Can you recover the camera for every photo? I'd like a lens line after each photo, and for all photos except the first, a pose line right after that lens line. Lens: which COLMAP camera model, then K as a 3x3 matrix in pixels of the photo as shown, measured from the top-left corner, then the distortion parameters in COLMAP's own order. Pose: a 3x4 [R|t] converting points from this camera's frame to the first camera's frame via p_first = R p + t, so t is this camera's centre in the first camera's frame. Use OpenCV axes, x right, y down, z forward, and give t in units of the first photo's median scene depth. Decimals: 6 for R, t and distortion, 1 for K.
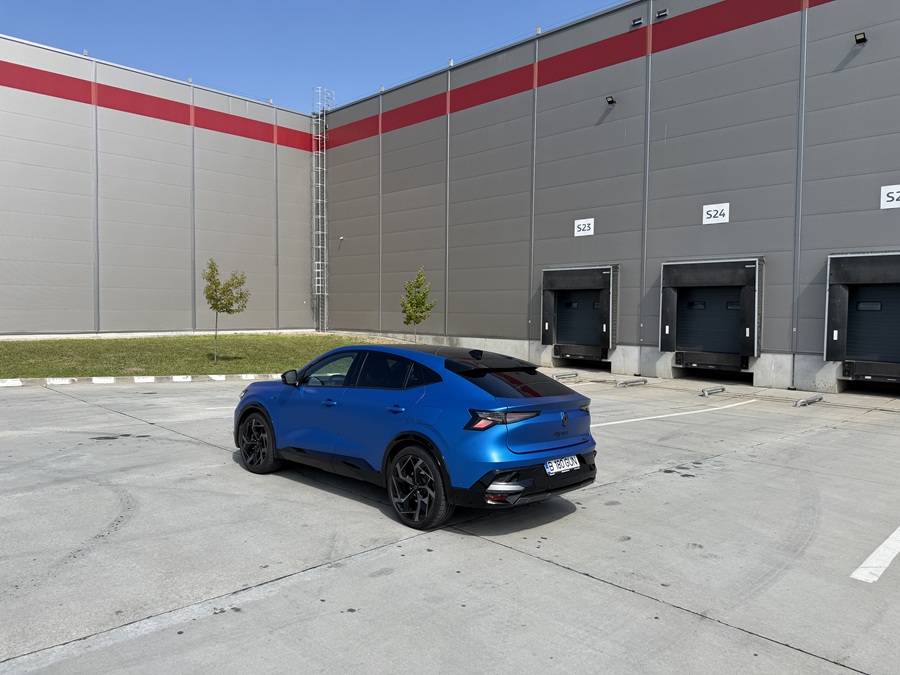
lens RADIAL K [[612.5, 0, 450.0], [0, 612.5, 337.5], [0, 0, 1]] dist [0.079095, -0.090641]
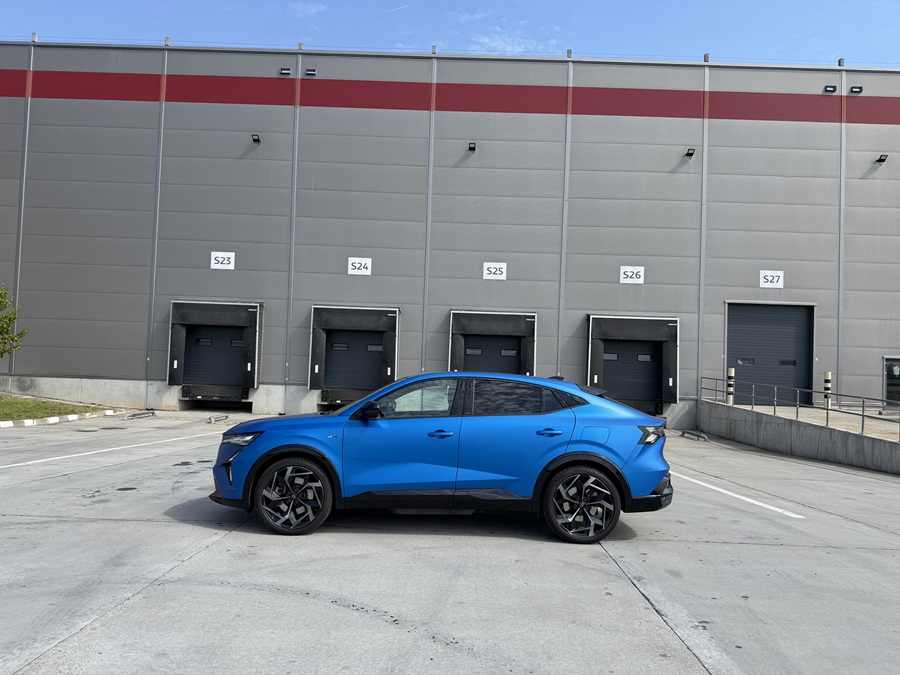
lens RADIAL K [[614.2, 0, 450.8], [0, 614.2, 354.4], [0, 0, 1]] dist [0.063221, -0.085950]
pose [[0.728568, 0.026005, 0.684480, -0.244479], [0.002808, 0.999157, -0.040948, 0.007434], [-0.684968, 0.031755, 0.727881, 0.096309]]
